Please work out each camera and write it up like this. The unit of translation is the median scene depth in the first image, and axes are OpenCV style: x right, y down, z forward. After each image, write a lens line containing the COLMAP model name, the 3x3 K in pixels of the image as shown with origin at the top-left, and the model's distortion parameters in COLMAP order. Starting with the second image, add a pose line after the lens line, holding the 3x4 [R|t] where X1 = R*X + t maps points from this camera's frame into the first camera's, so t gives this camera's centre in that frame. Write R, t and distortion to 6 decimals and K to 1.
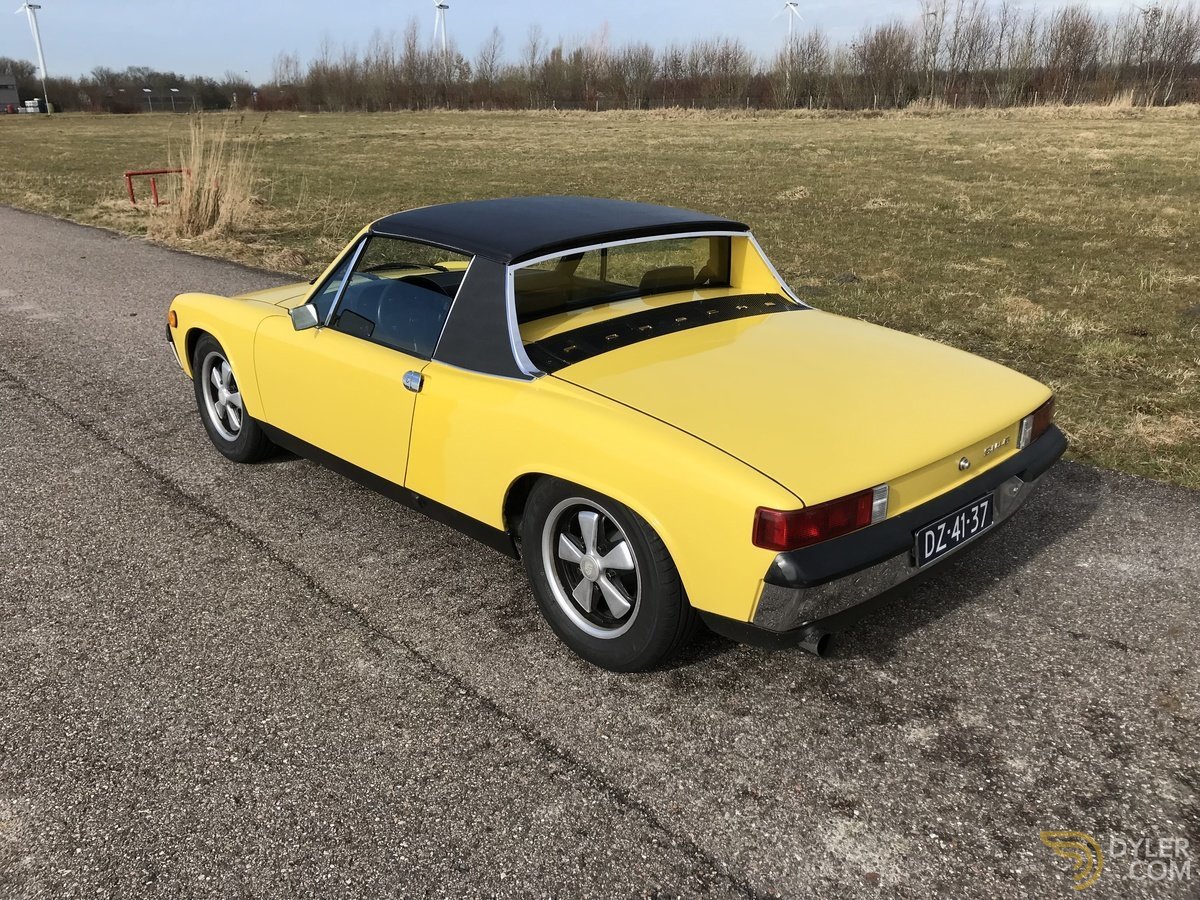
lens RADIAL K [[990.2, 0, 590.8], [0, 990.2, 439.8], [0, 0, 1]] dist [0.030387, -0.016406]
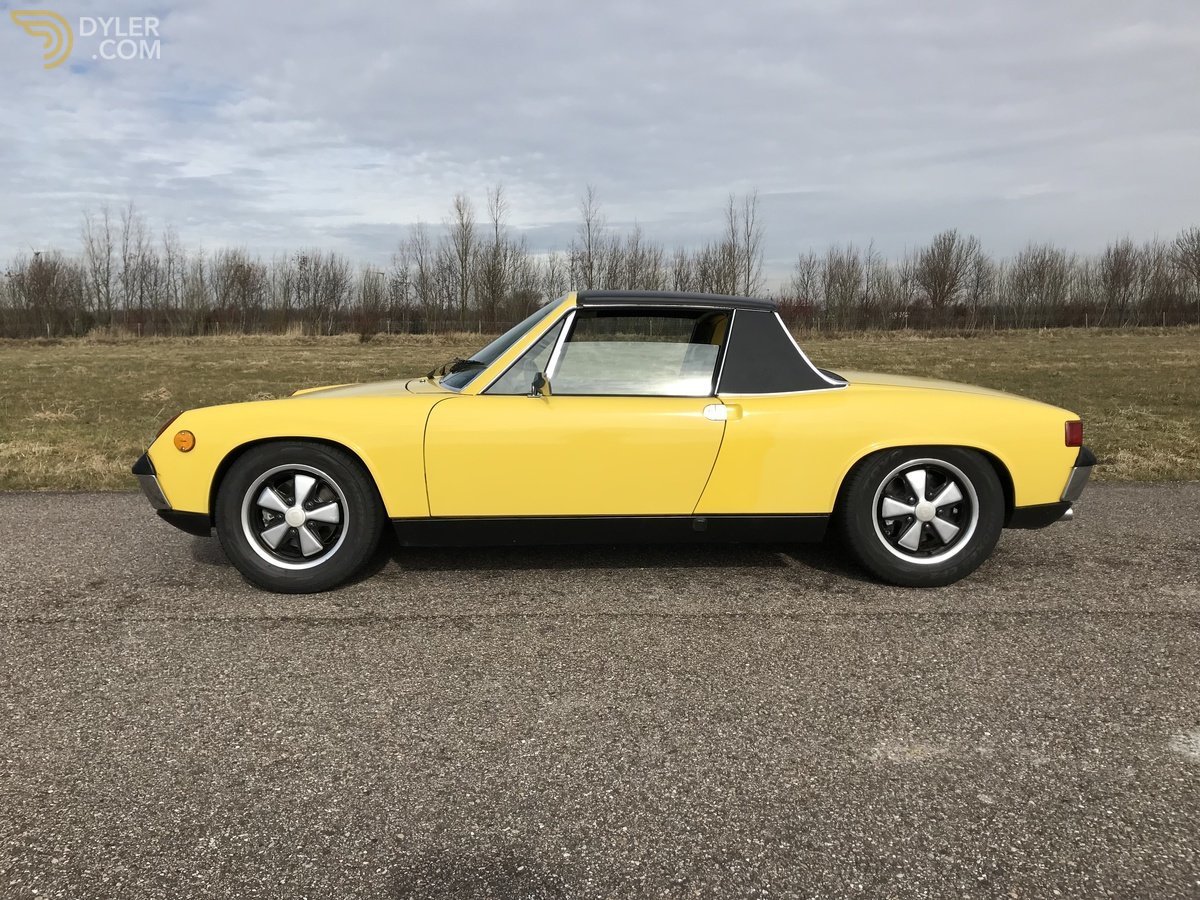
lens RADIAL K [[990.2, 0, 596.6], [0, 990.2, 448.2], [0, 0, 1]] dist [0.030387, -0.016406]
pose [[0.675148, -0.079550, 0.733381, -1.254723], [0.238373, 0.964360, -0.114840, 0.090845], [-0.698108, 0.252352, 0.670048, 0.356584]]
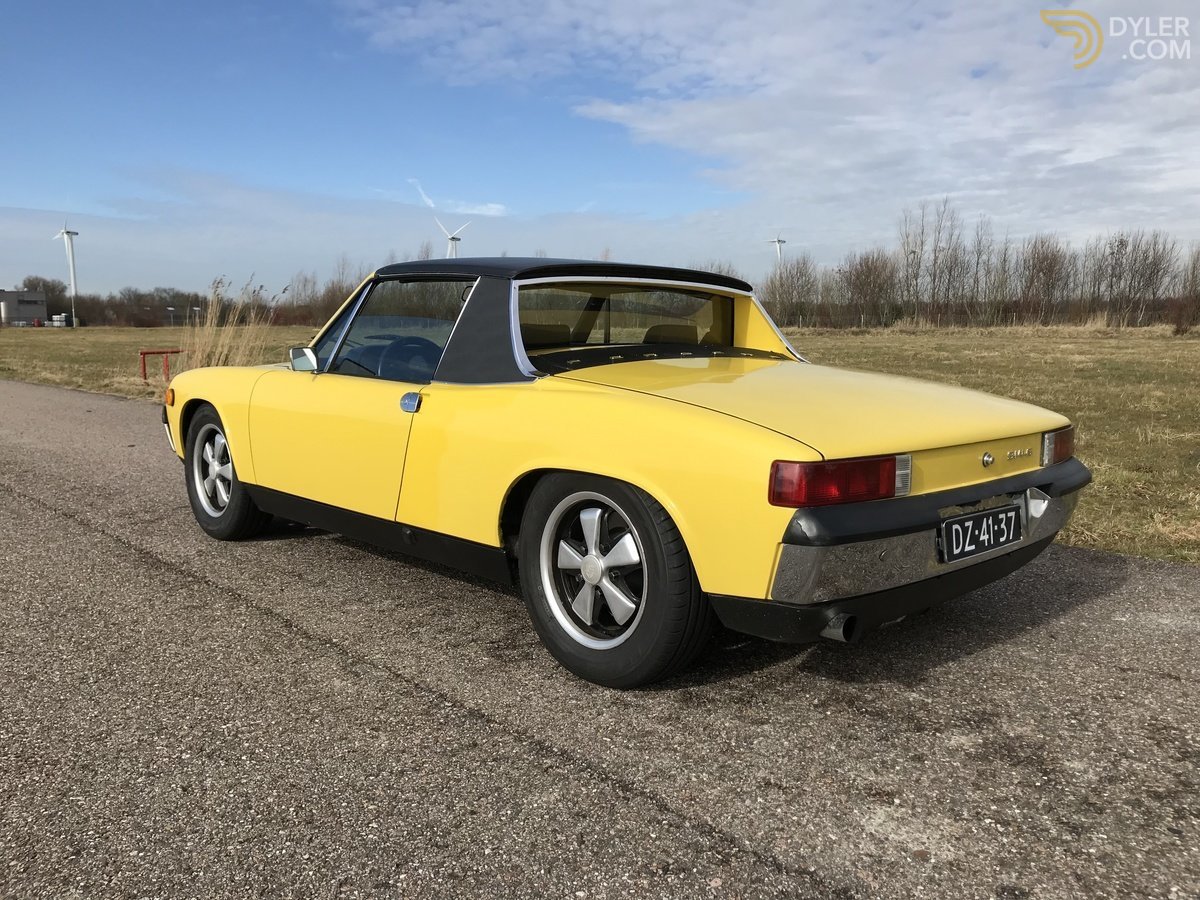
lens RADIAL K [[990.2, 0, 590.5], [0, 990.2, 438.1], [0, 0, 1]] dist [0.030387, -0.016406]
pose [[0.999909, 0.013505, 0.000728, -0.004077], [-0.013031, 0.976434, -0.215424, 0.199454], [-0.003620, 0.215395, 0.976520, 0.066040]]
